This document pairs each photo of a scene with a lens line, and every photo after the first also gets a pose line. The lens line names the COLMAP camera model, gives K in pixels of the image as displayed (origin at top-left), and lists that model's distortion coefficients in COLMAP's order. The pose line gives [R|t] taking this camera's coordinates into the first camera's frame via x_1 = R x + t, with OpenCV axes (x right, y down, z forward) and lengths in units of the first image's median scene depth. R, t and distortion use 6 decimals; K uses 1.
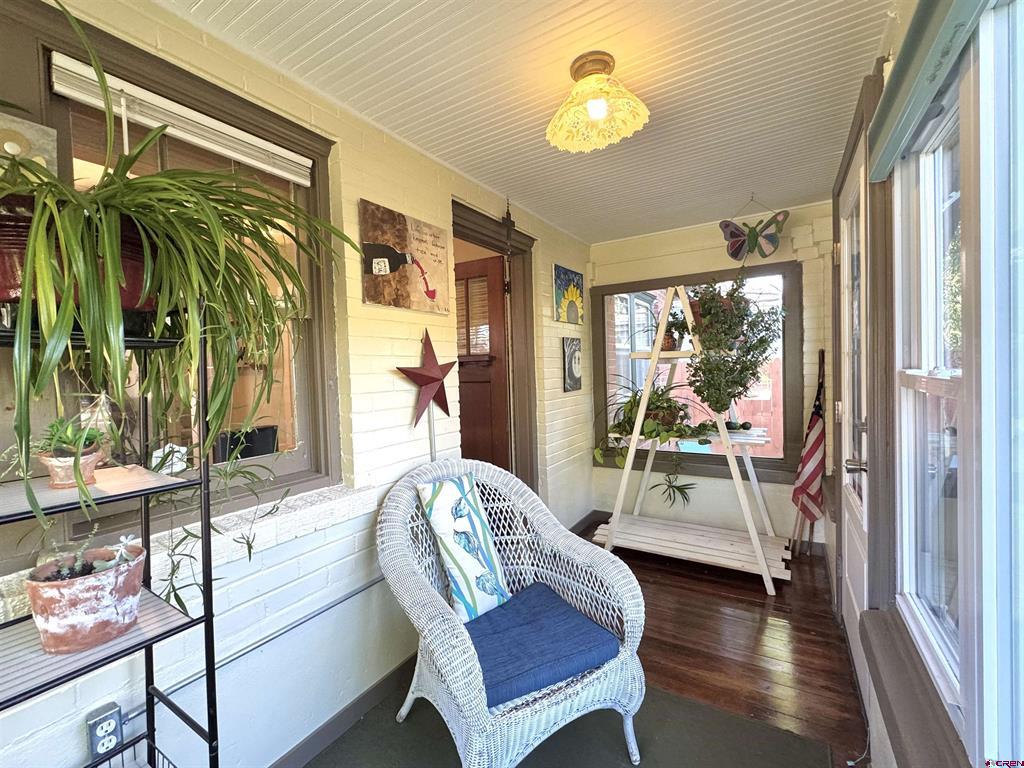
lens RADIAL K [[439.7, 0, 512.7], [0, 439.7, 380.5], [0, 0, 1]] dist [-0.001179, -0.000131]
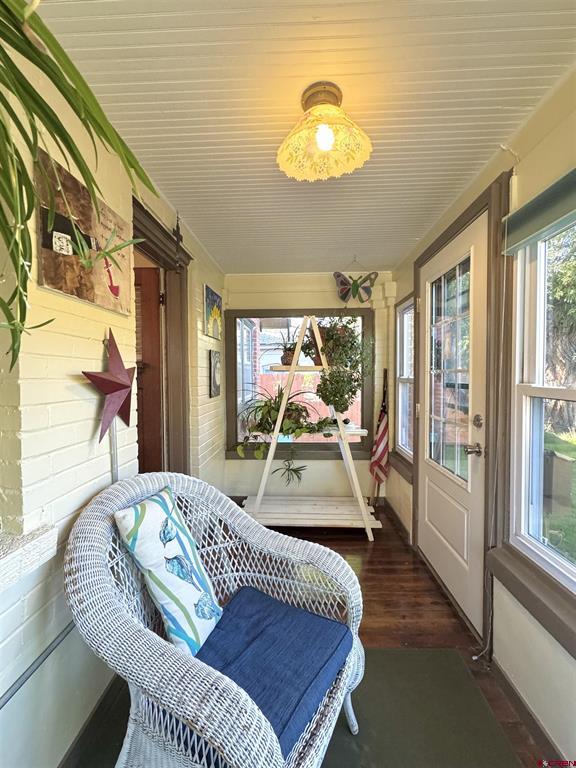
lens RADIAL K [[329.7, 0, 288.0], [0, 329.7, 384.0], [0, 0, 1]] dist [-0.001179, -0.000131]
pose [[0.869626, 0.012838, 0.493544, -0.215257], [-0.008434, 0.999902, -0.011148, -0.002887], [-0.493639, 0.005532, 0.869649, 0.258970]]
